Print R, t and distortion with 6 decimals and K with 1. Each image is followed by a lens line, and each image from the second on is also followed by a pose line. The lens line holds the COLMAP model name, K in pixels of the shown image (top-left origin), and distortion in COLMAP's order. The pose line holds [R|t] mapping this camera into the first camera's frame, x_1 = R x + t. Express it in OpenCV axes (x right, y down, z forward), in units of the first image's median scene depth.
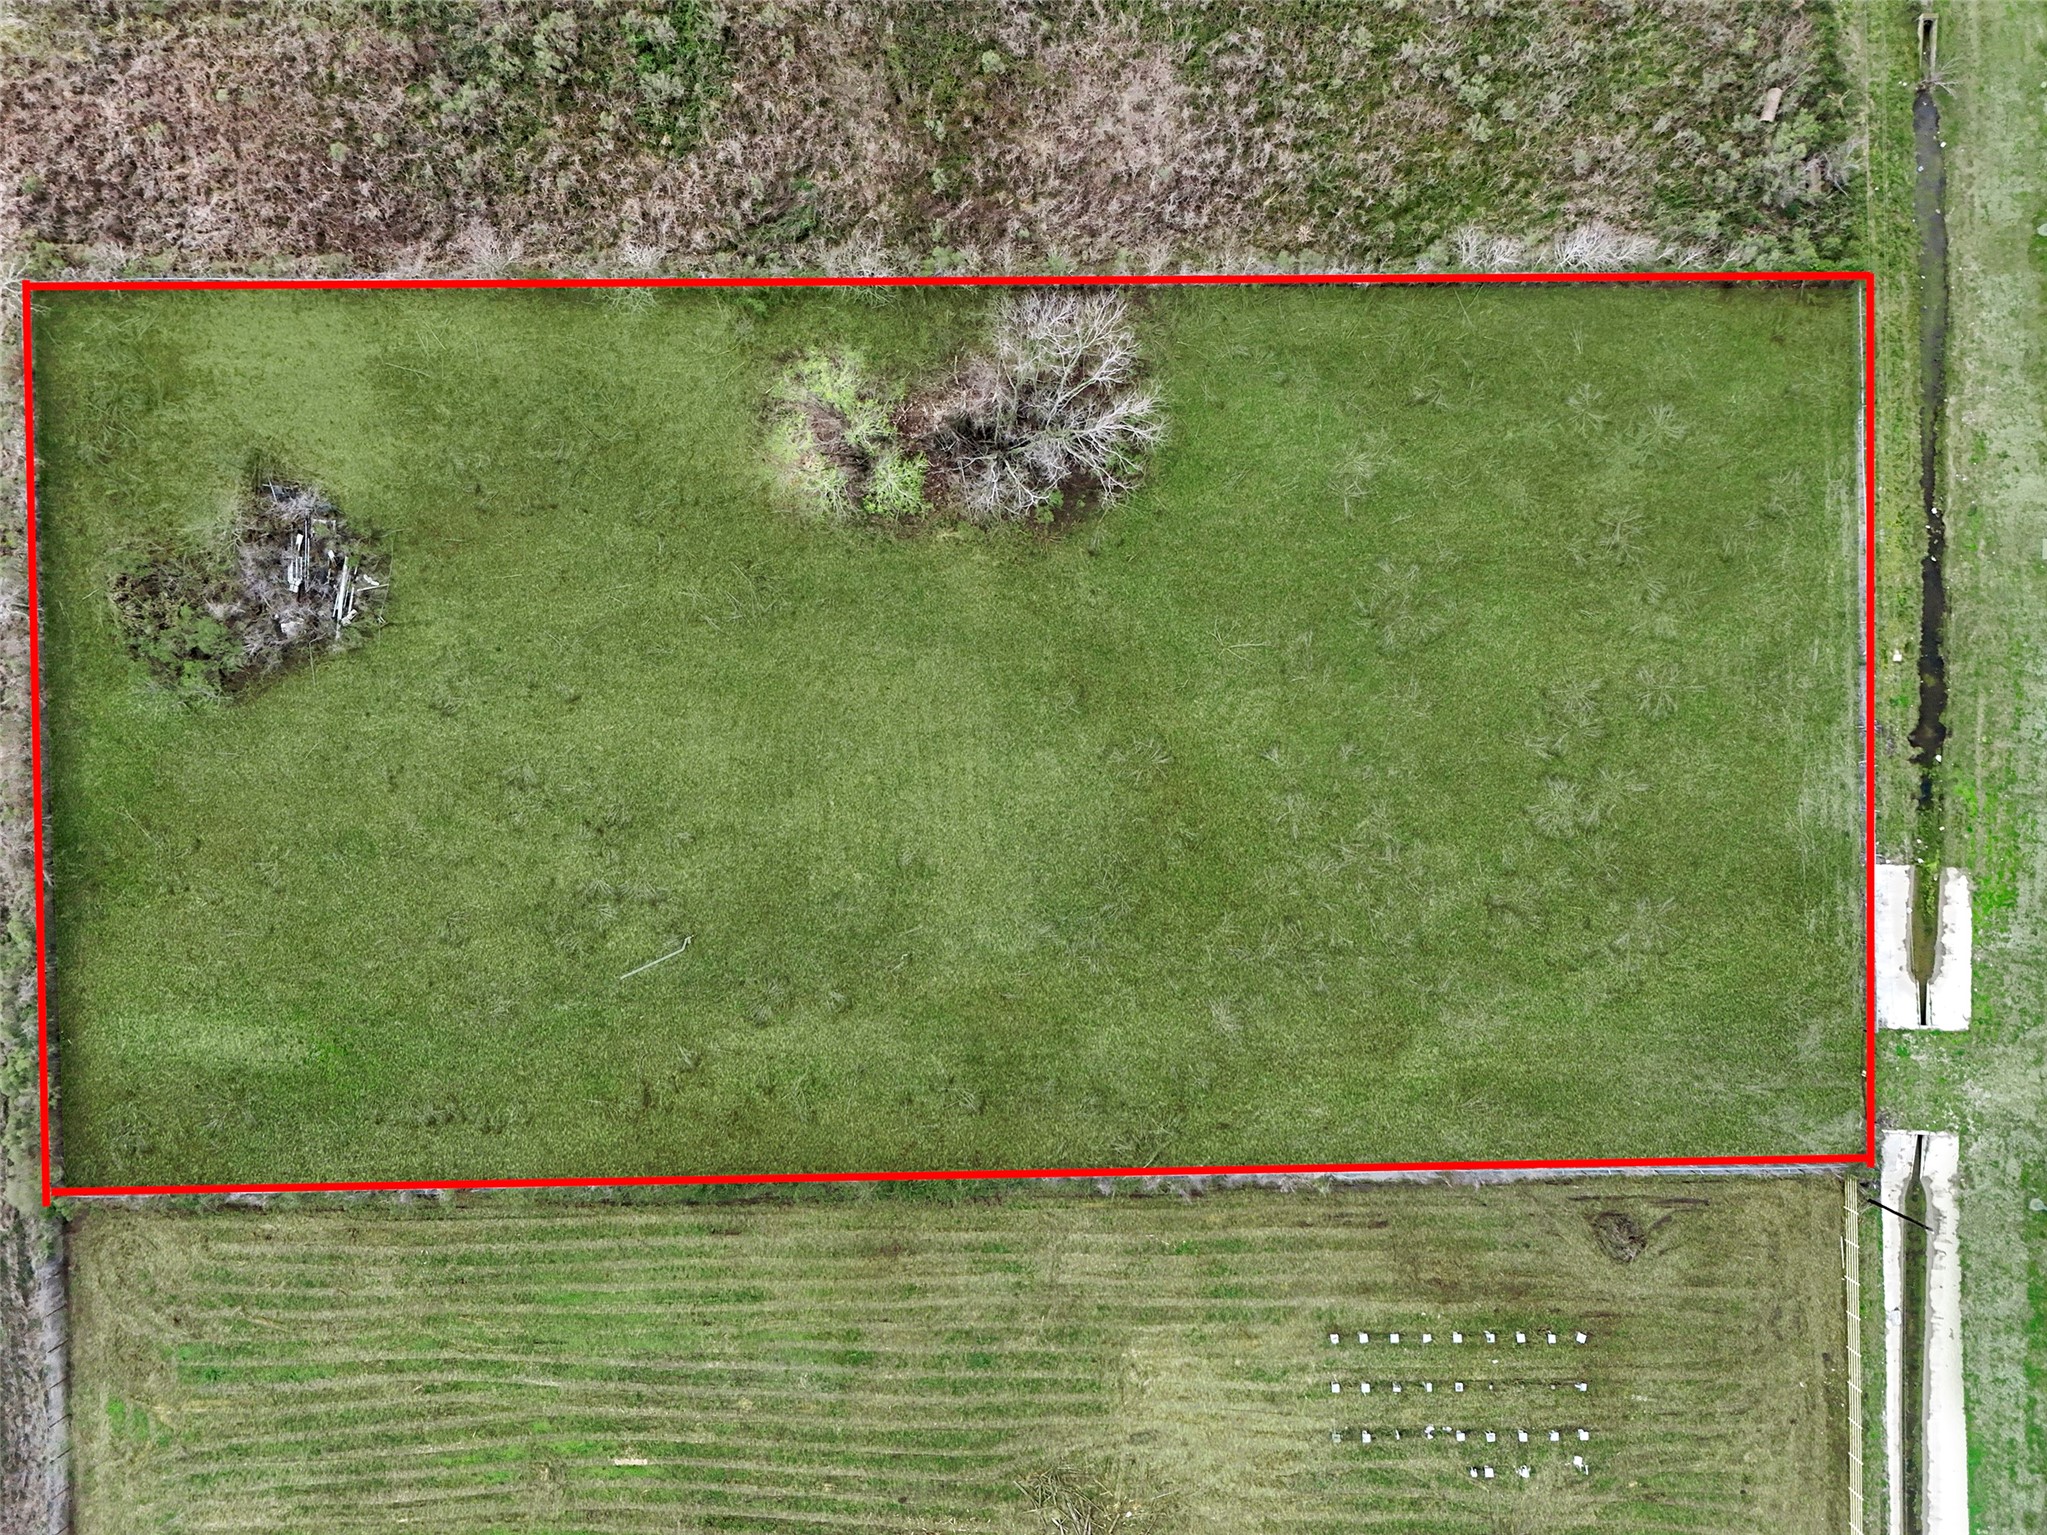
lens RADIAL K [[1443.7, 0, 1064.2], [0, 1443.7, 768.4], [0, 0, 1]] dist [0.050640, -0.036391]
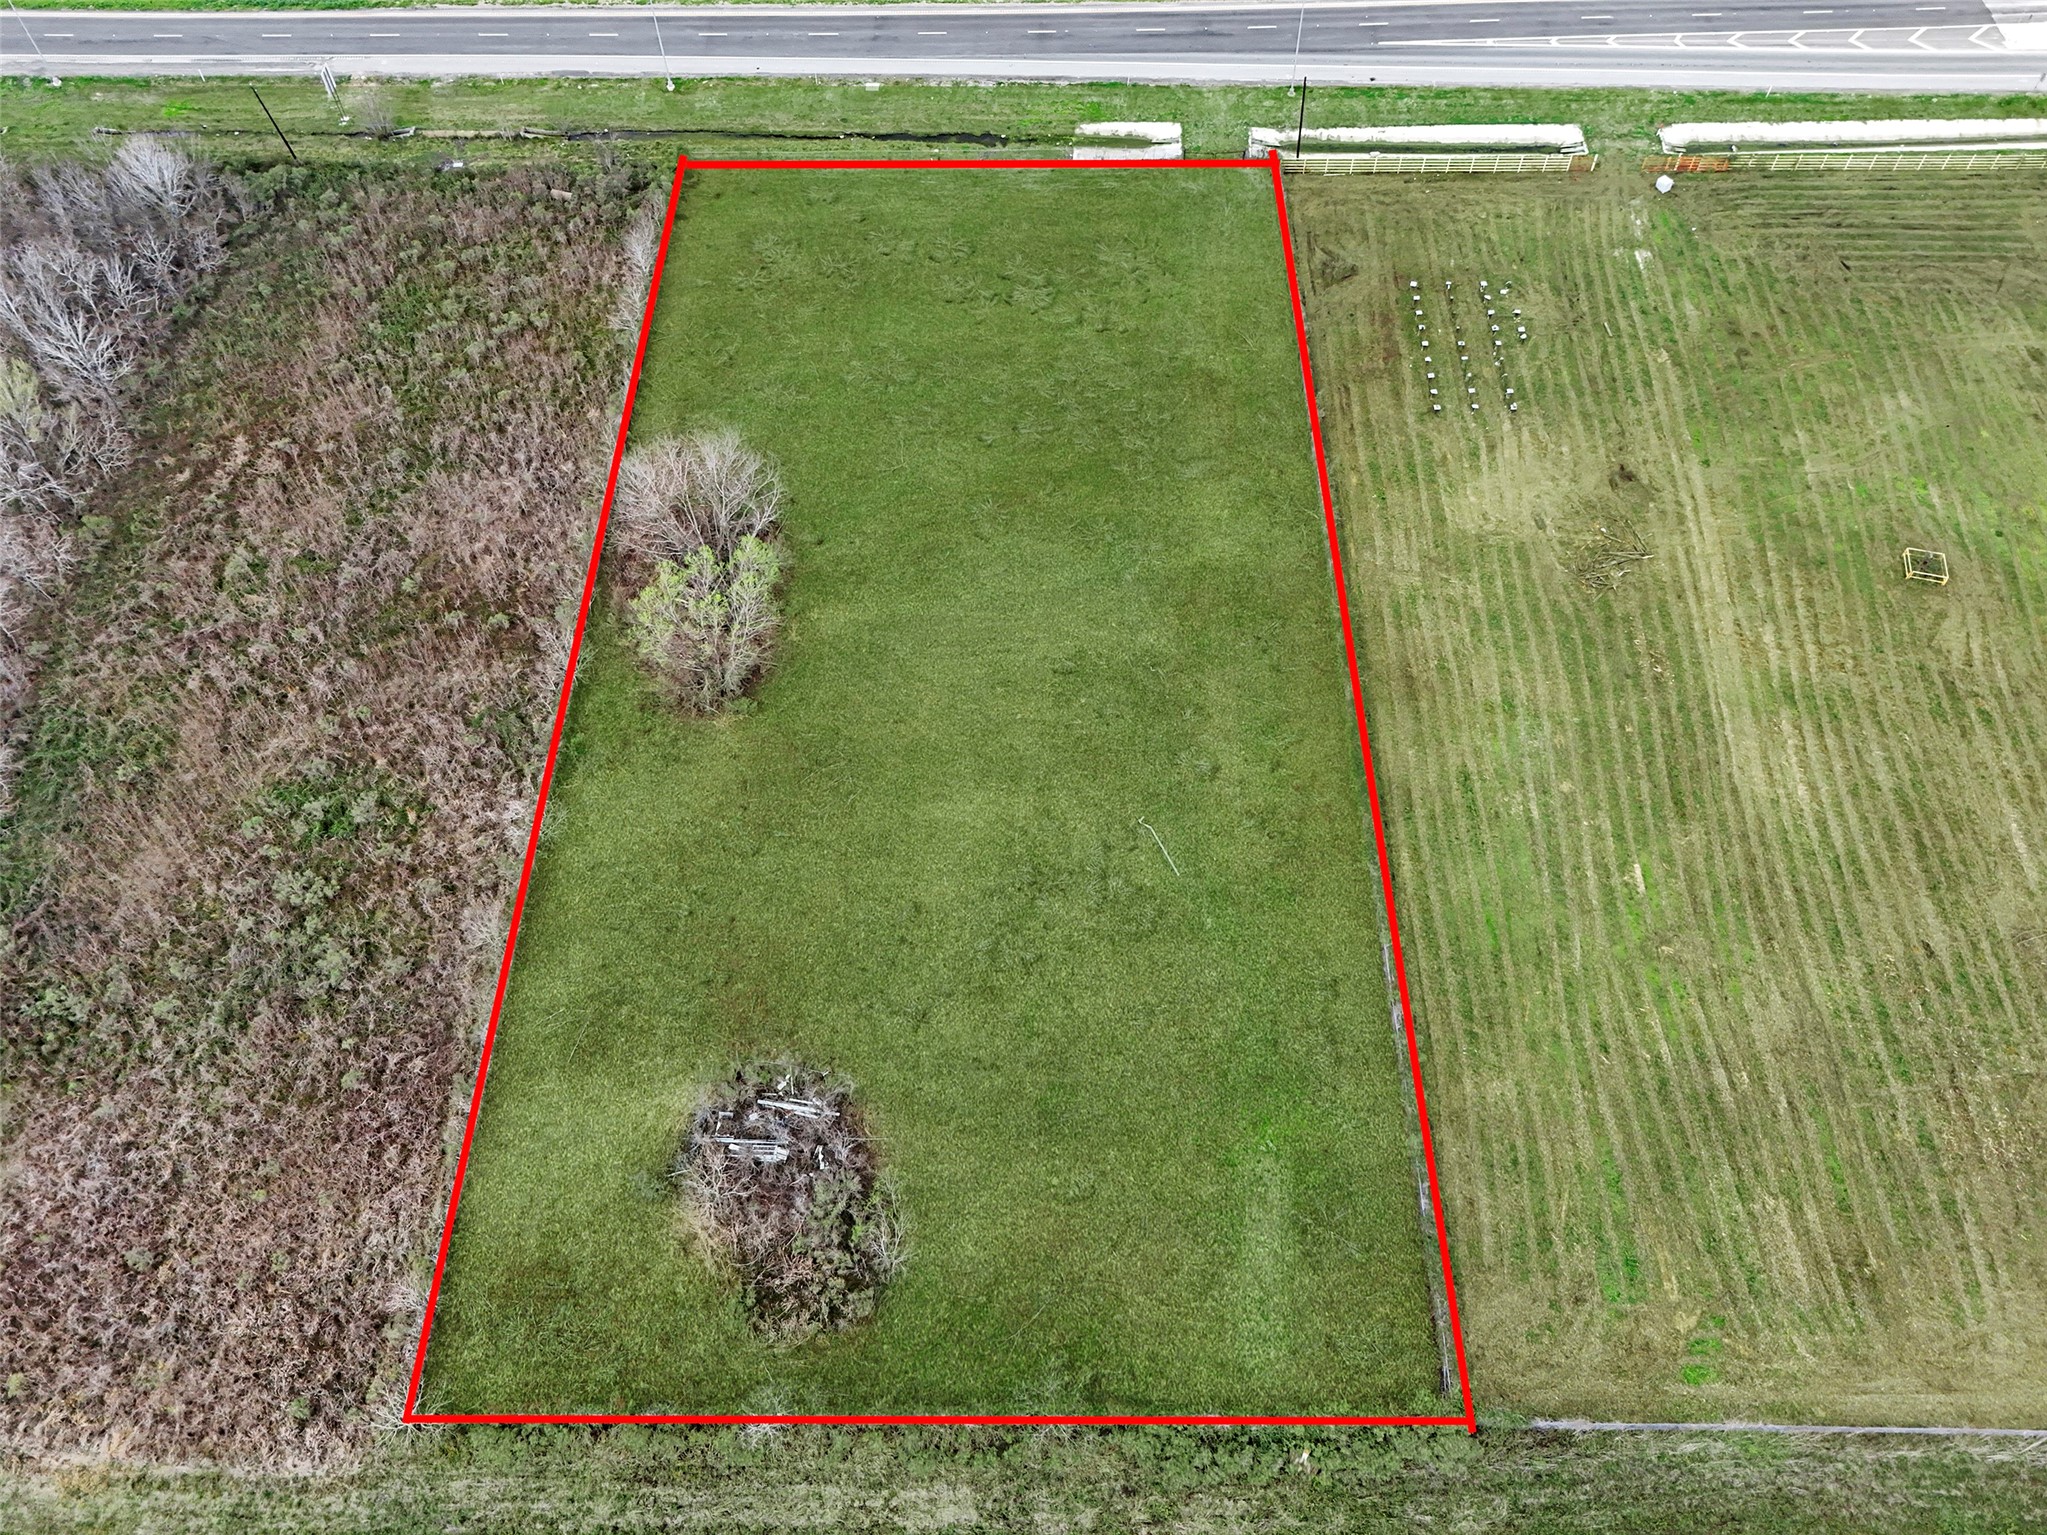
lens RADIAL K [[1559.9, 0, 1009.0], [0, 1559.9, 767.6], [0, 0, 1]] dist [0.055629, -0.041372]
pose [[0.021965, -0.830106, 0.557173, -0.869729], [0.999625, 0.009118, -0.025822, 0.047490], [0.016355, 0.557532, 0.829995, 0.004760]]
